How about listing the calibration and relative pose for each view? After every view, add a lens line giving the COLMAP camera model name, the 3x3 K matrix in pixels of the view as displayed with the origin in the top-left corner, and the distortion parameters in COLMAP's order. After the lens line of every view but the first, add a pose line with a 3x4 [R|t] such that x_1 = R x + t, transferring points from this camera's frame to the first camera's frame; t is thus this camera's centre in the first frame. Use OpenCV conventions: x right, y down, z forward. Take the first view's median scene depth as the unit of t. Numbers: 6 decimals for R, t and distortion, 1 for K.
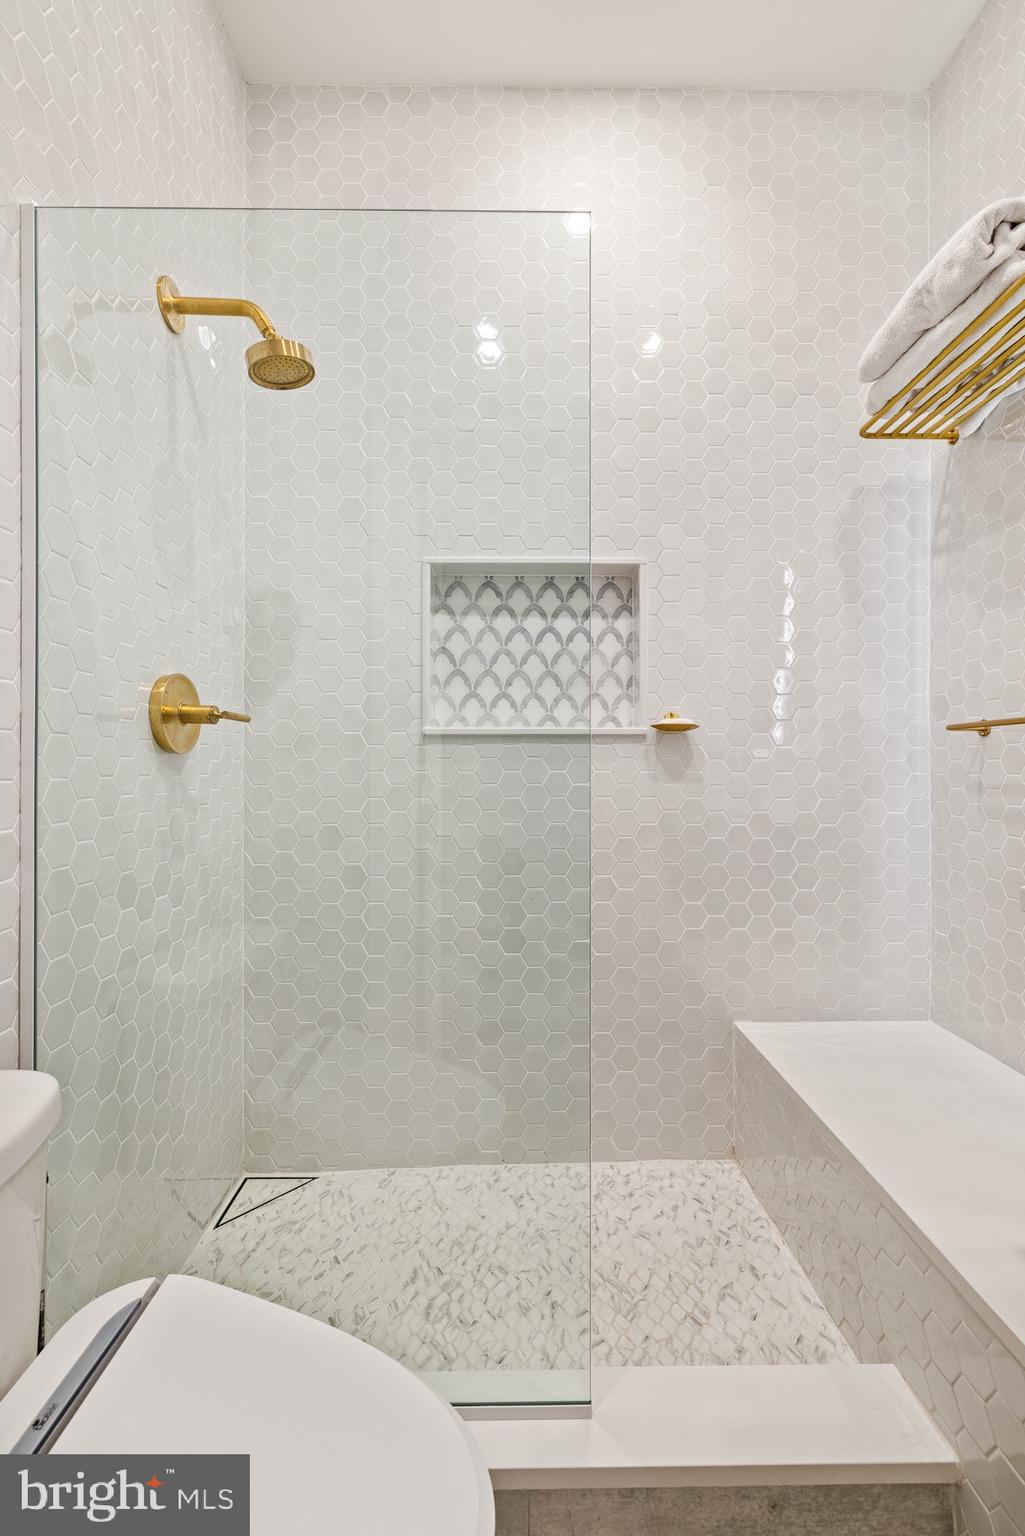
lens RADIAL K [[642.4, 0, 518.3], [0, 642.4, 763.8], [0, 0, 1]] dist [0.000010, 0.000587]
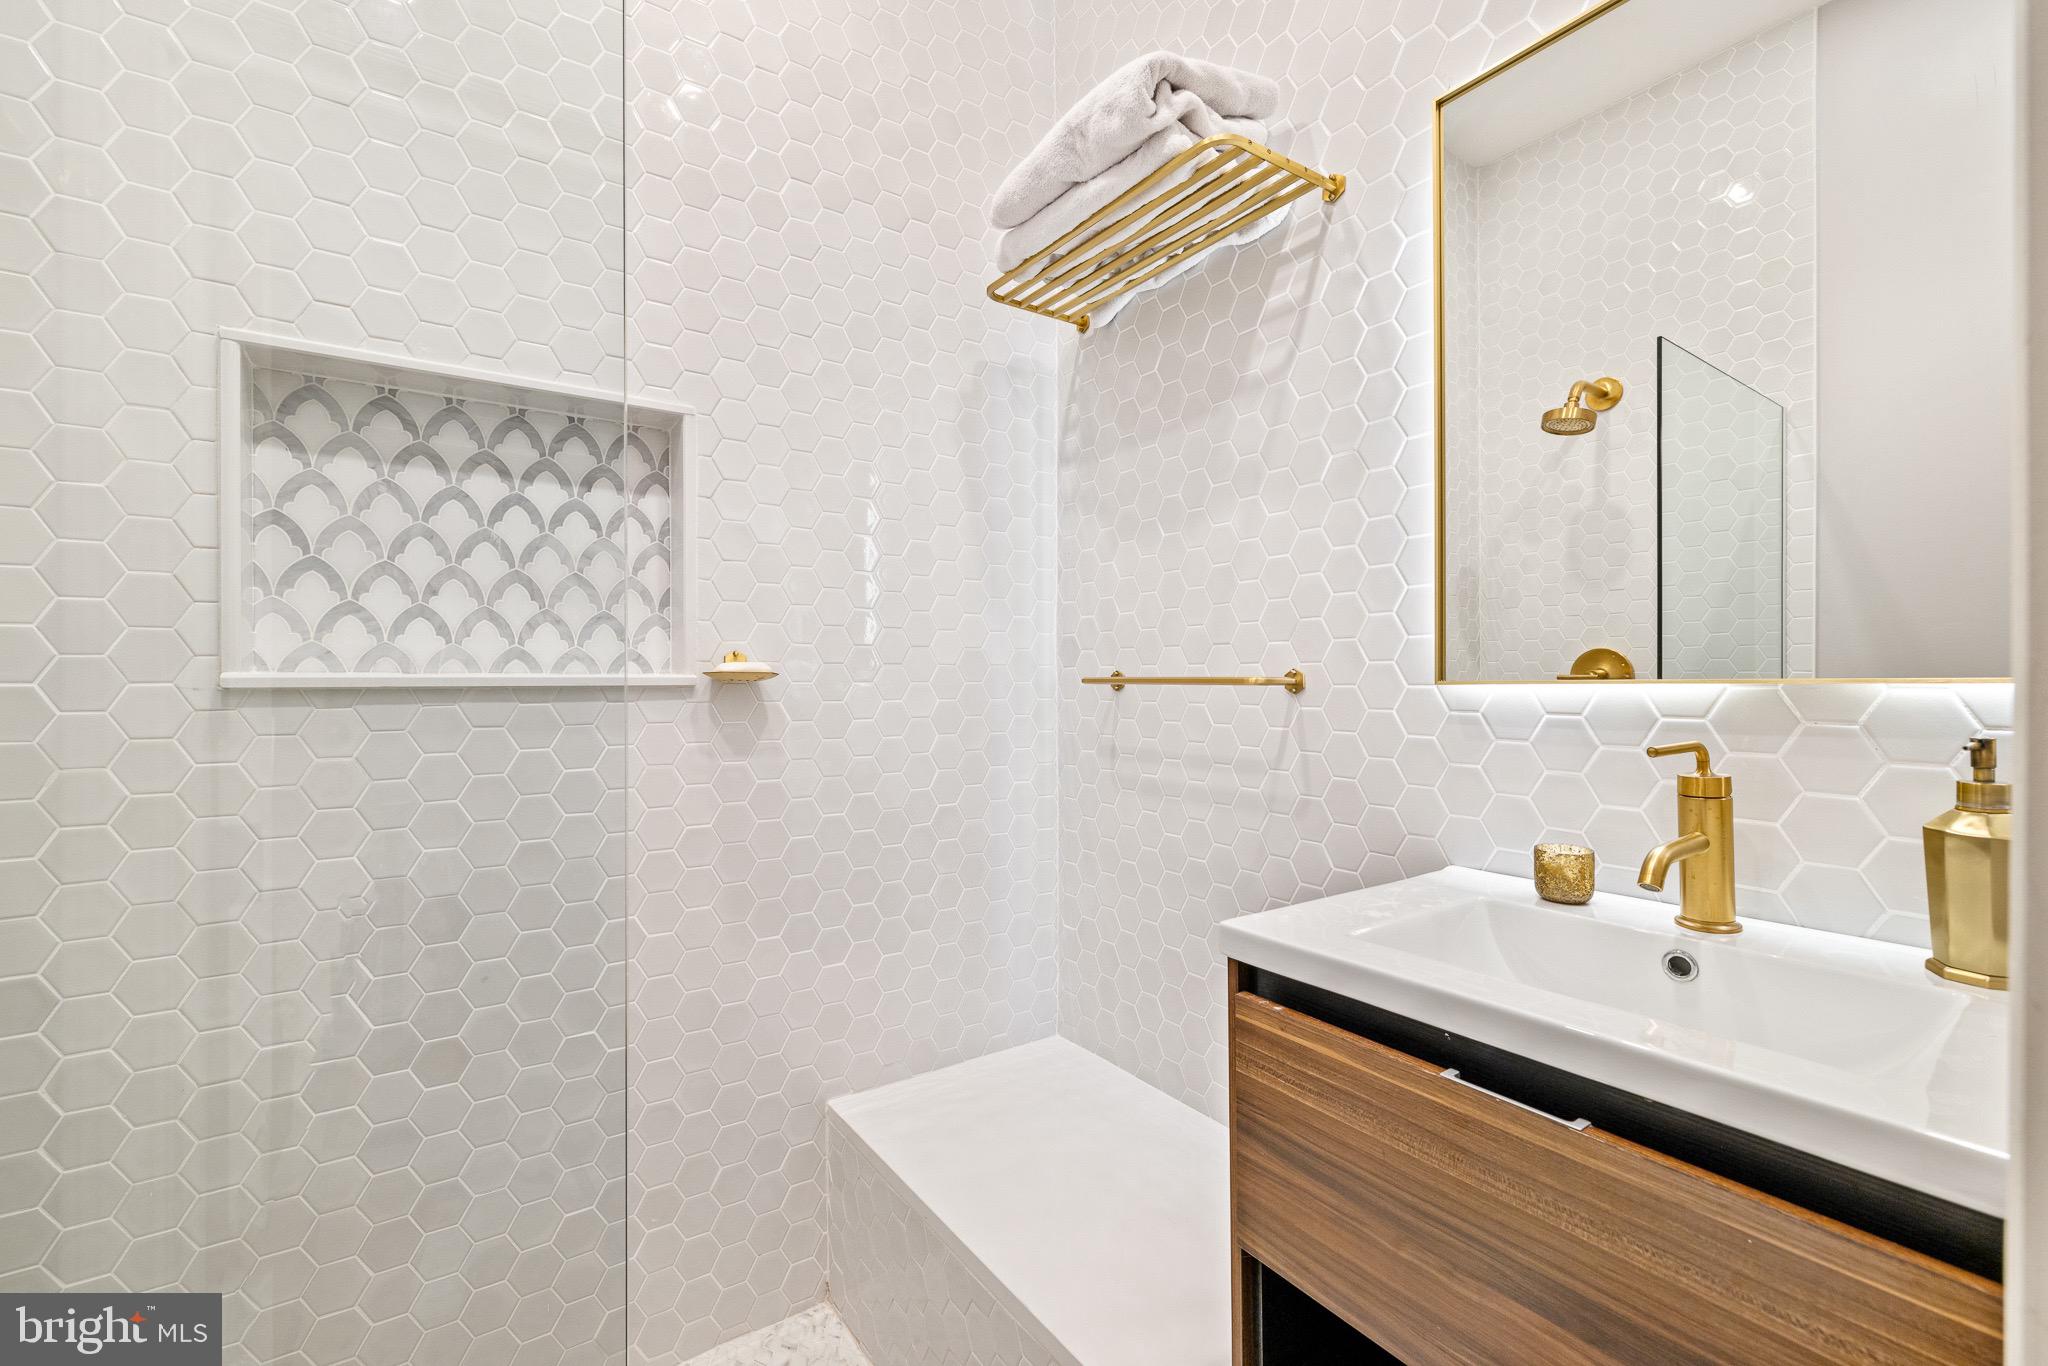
lens RADIAL K [[856.5, 0, 1009.1], [0, 856.5, 676.2], [0, 0, 1]] dist [0.000010, 0.000587]
pose [[0.836314, -0.001991, 0.548248, -0.004193], [0.000988, 0.999997, 0.002126, -0.056729], [-0.548250, -0.001236, 0.836313, 0.126417]]
